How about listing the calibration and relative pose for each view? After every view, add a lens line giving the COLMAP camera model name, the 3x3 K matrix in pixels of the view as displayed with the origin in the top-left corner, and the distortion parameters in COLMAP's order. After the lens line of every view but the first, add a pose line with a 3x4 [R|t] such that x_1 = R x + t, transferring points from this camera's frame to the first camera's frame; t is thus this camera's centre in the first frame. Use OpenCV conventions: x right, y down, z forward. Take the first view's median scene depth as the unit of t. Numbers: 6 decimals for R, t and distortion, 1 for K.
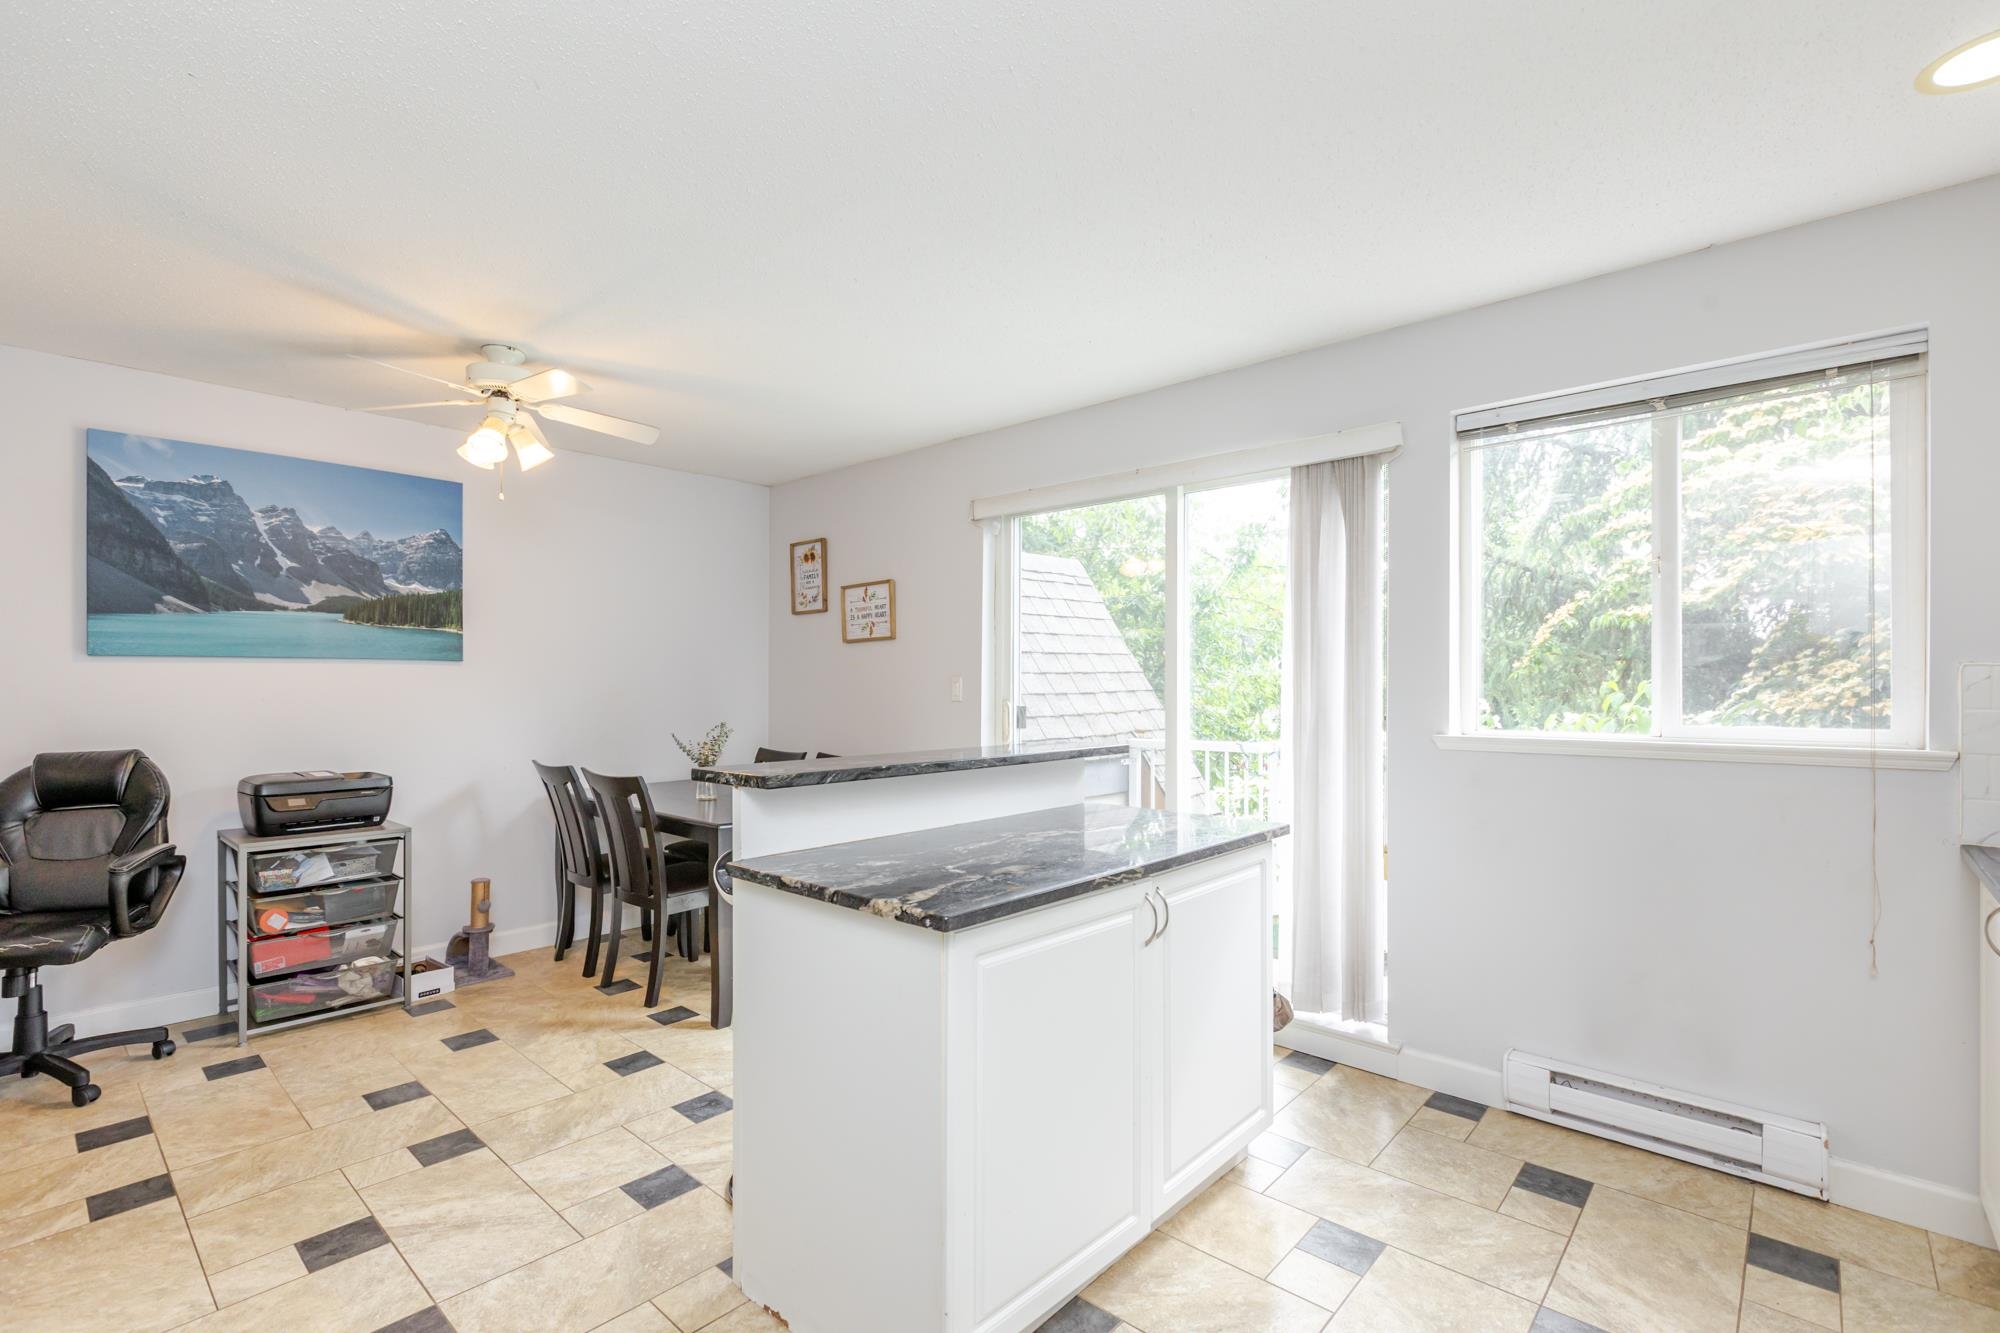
lens RADIAL K [[903.3, 0, 992.4], [0, 903.3, 679.0], [0, 0, 1]] dist [0.000883, -0.000910]
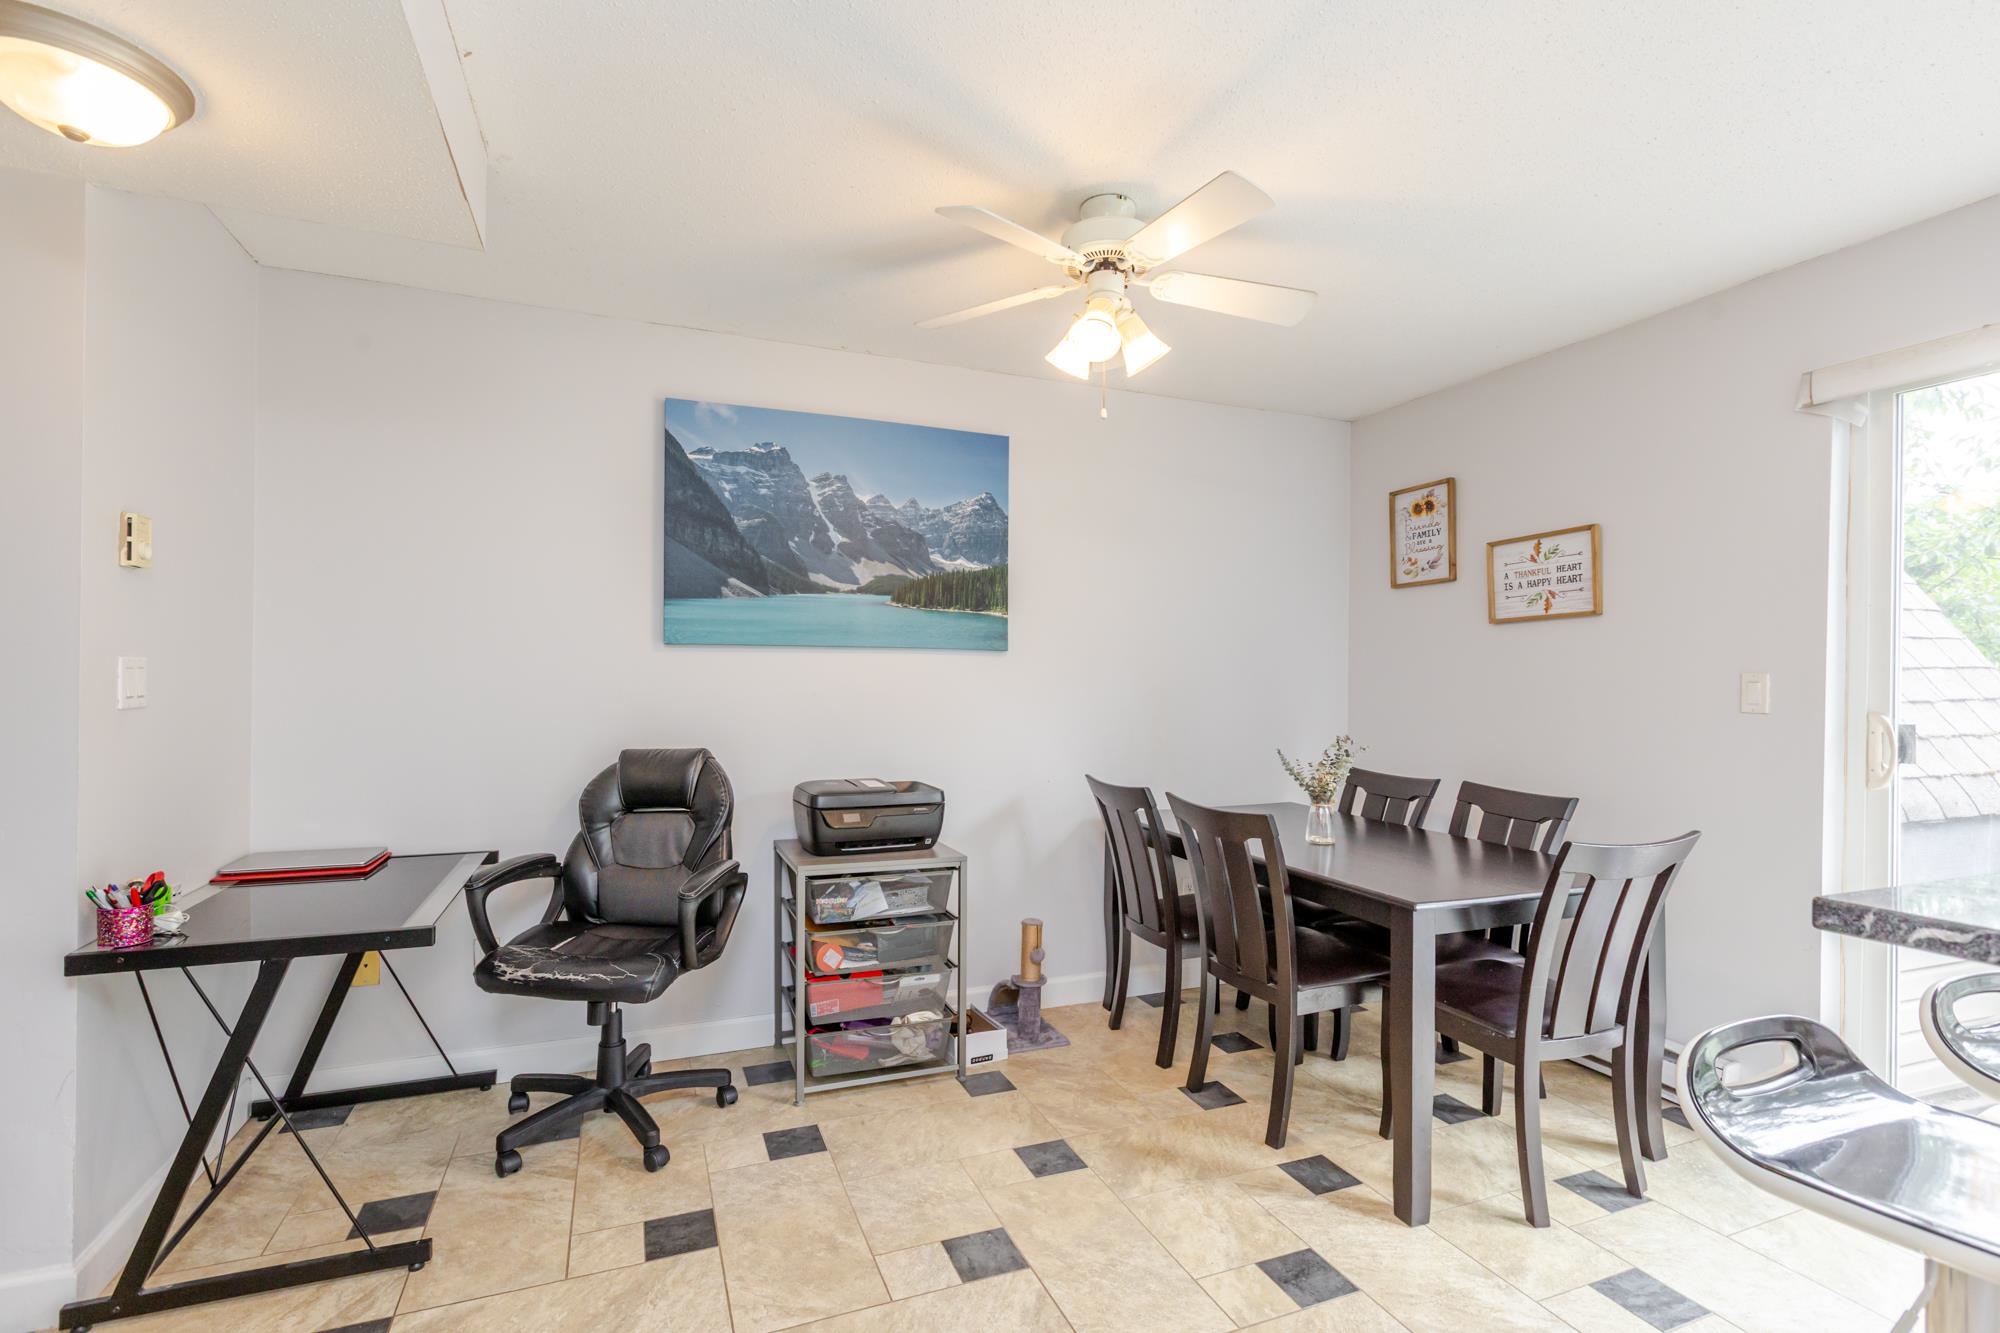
lens RADIAL K [[927.6, 0, 1040.5], [0, 927.6, 680.5], [0, 0, 1]] dist [-0.009059, 0.000147]
pose [[0.916297, 0.008812, -0.400402, -0.260120], [-0.007516, 0.999960, 0.004806, 0.003798], [0.400428, -0.001394, 0.916327, 0.275972]]
